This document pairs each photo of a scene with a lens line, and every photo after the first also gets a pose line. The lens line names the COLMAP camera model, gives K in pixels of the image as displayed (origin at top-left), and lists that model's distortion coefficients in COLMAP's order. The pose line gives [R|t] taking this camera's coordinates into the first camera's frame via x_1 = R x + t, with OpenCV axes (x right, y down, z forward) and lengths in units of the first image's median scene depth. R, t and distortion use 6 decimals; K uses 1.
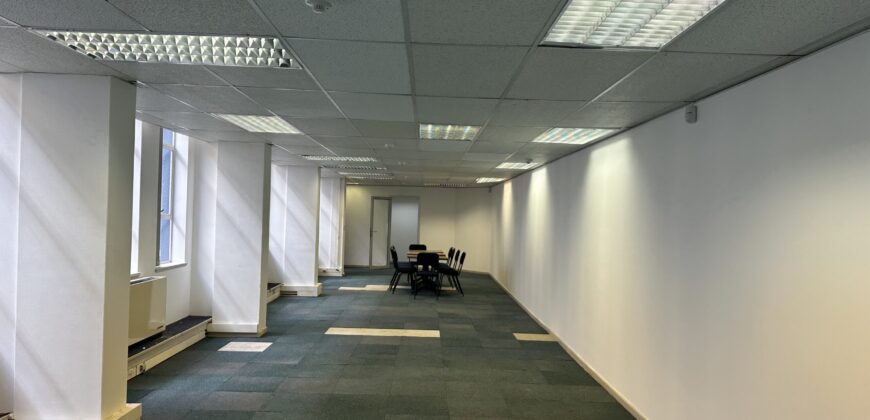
lens RADIAL K [[608.1, 0, 436.3], [0, 608.1, 205.9], [0, 0, 1]] dist [0.051220, -0.045344]
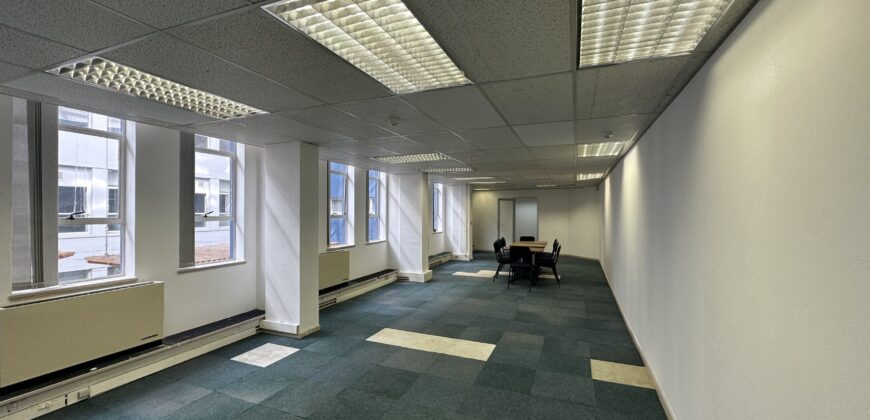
lens RADIAL K [[348.3, 0, 435.3], [0, 348.3, 209.9], [0, 0, 1]] dist [0.000699, 0.000388]
pose [[0.919399, -0.029822, -0.392193, 0.175859], [0.030964, 0.999515, -0.003414, 0.021375], [0.392105, -0.009005, 0.919876, 0.739241]]
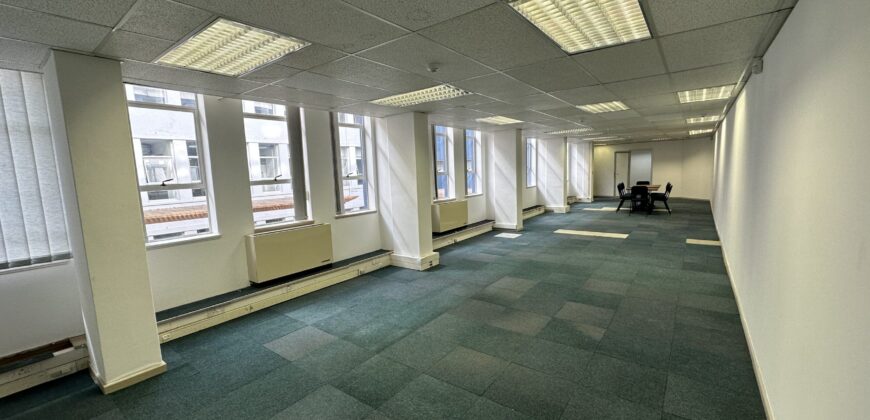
lens RADIAL K [[348.3, 0, 430.7], [0, 348.3, 208.6], [0, 0, 1]] dist [0.000699, 0.000388]
pose [[0.782911, 0.008993, -0.622069, 0.230849], [0.069604, 0.992352, 0.101946, 0.014857], [0.618228, -0.123113, 0.776297, -0.014371]]
